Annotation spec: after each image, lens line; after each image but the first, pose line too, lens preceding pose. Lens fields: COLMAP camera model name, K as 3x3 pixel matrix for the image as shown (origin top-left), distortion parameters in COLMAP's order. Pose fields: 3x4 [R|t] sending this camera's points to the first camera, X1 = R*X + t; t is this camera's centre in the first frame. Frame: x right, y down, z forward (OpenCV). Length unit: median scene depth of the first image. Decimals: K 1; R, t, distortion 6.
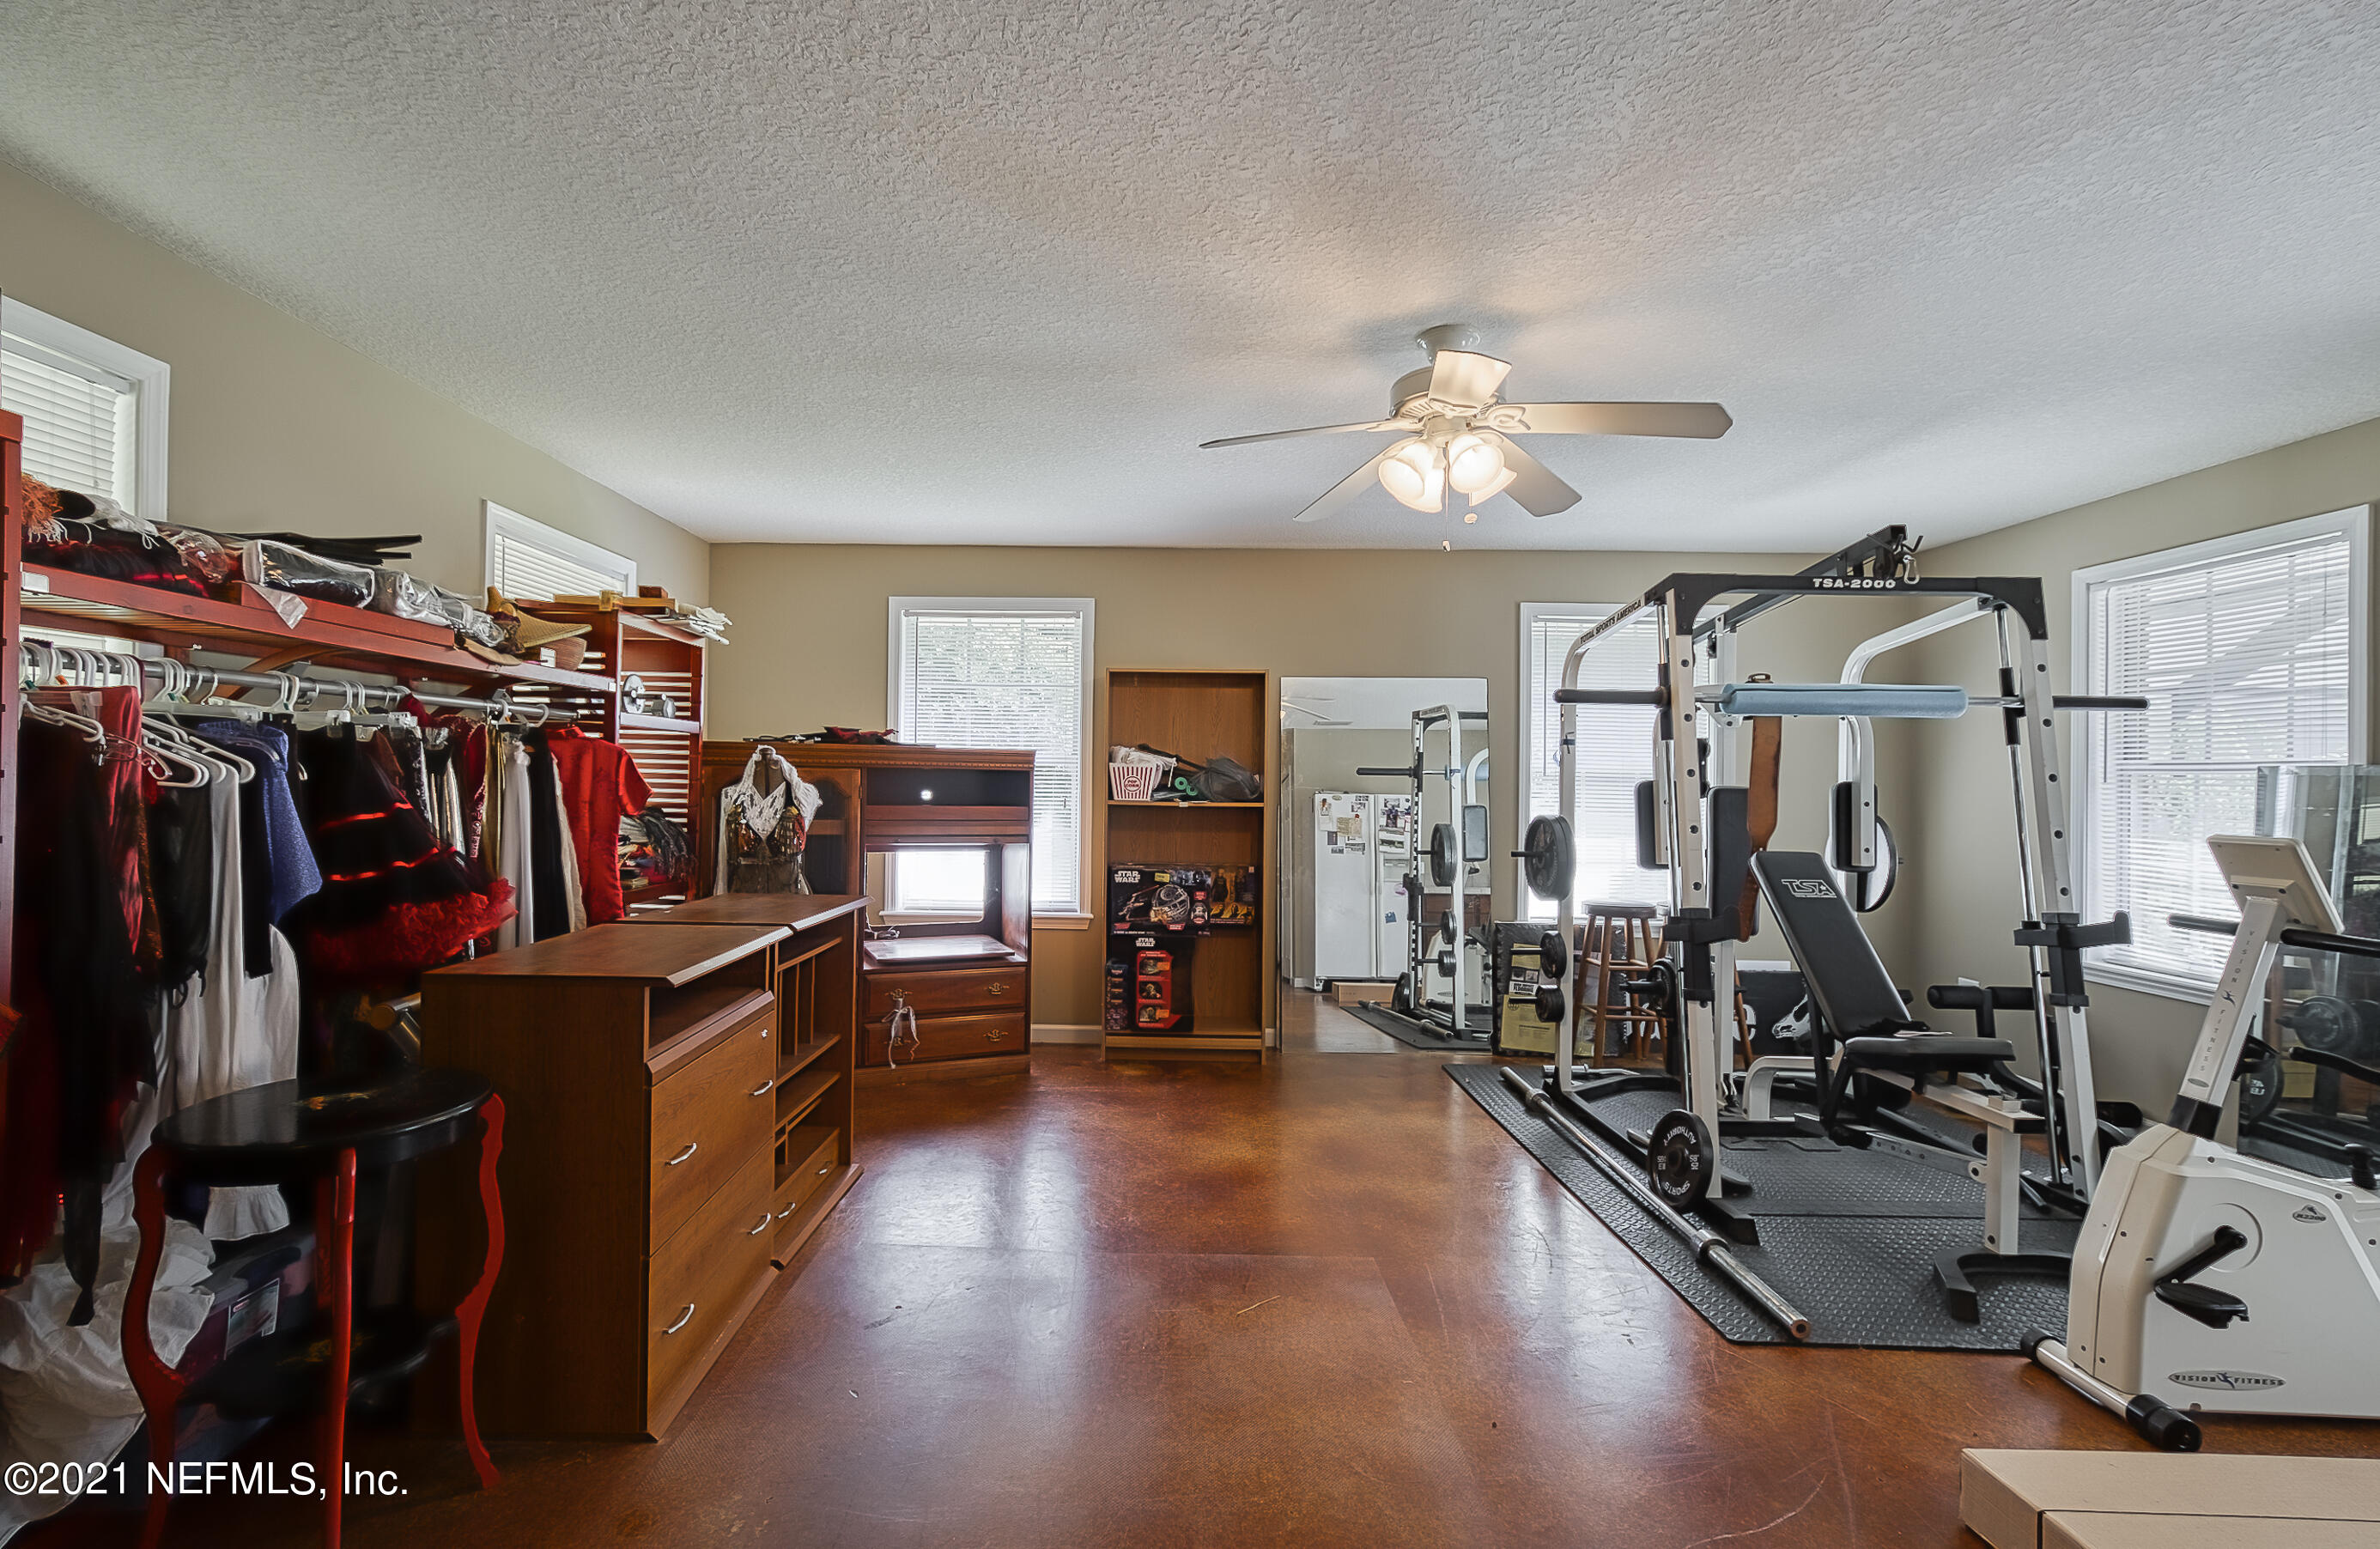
lens RADIAL K [[1050.8, 0, 1132.9], [0, 1050.8, 776.2], [0, 0, 1]] dist [0.007215, -0.000016]
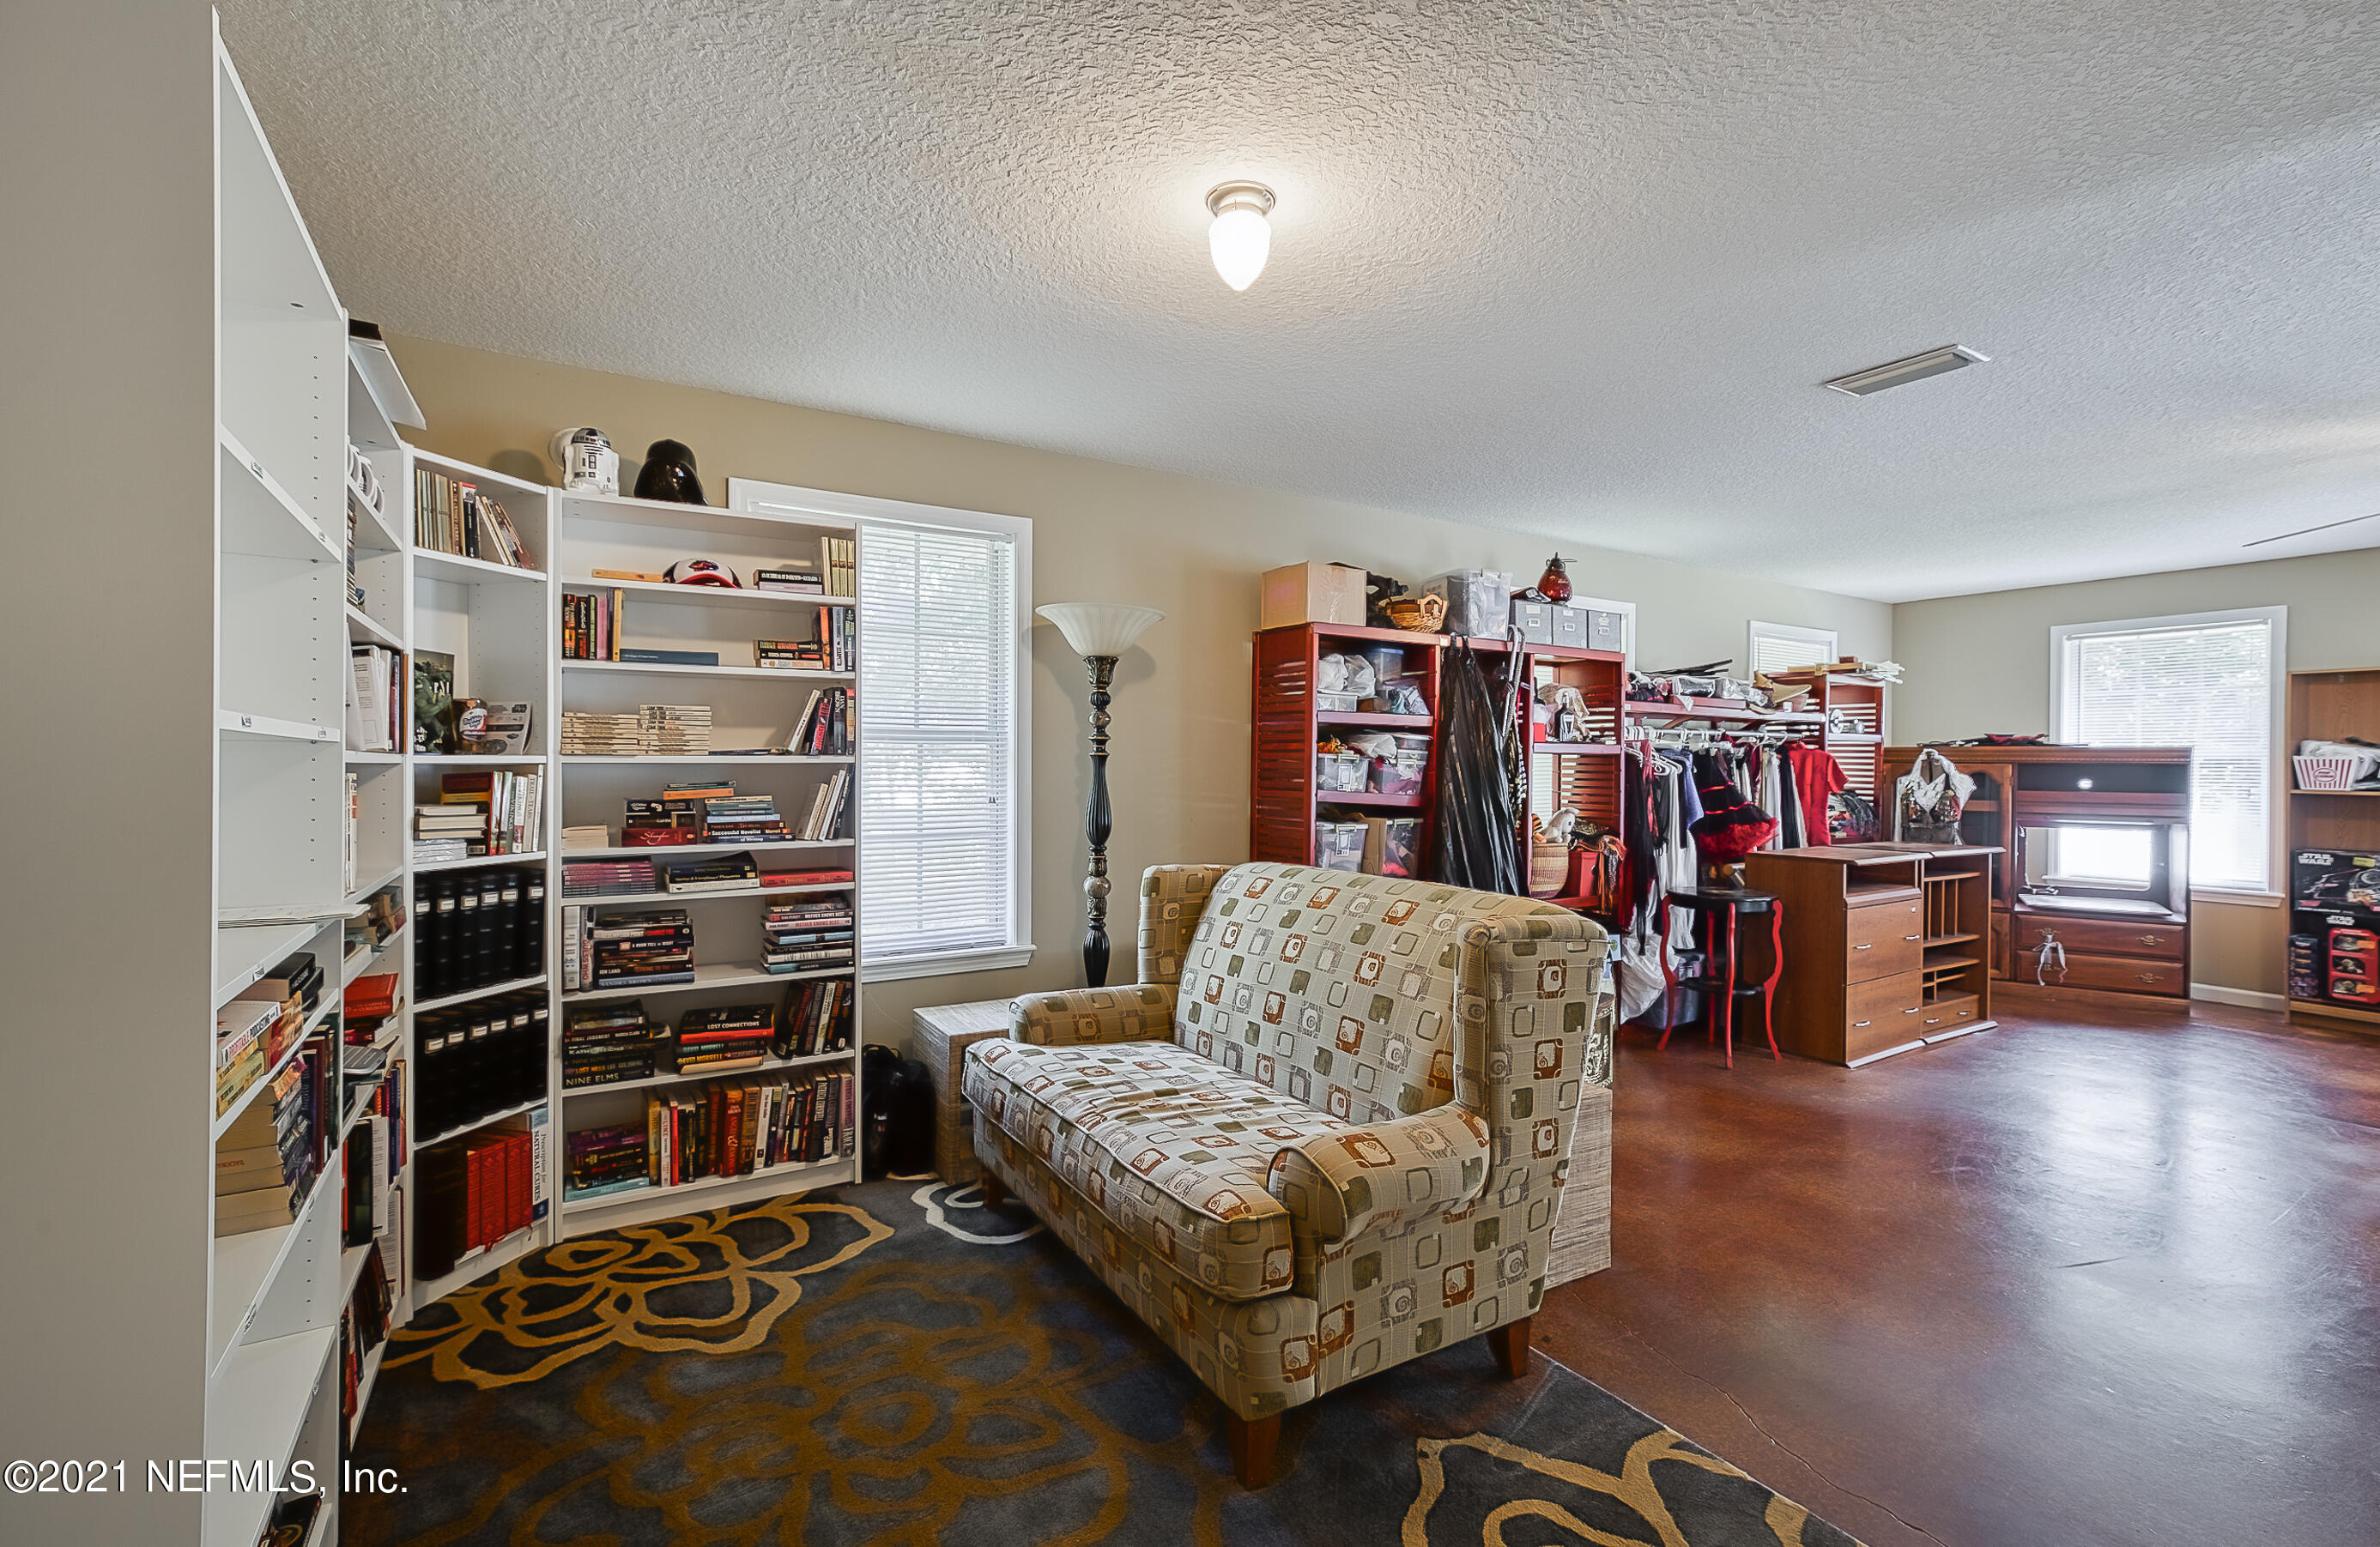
lens RADIAL K [[1050.6, 0, 1189.8], [0, 1050.6, 773.5], [0, 0, 1]] dist [0.007215, -0.000016]
pose [[0.546722, -0.004828, -0.837301, 0.339248], [0.004931, 0.999985, -0.002546, 0.003895], [0.837300, -0.002737, 0.546737, -0.720386]]
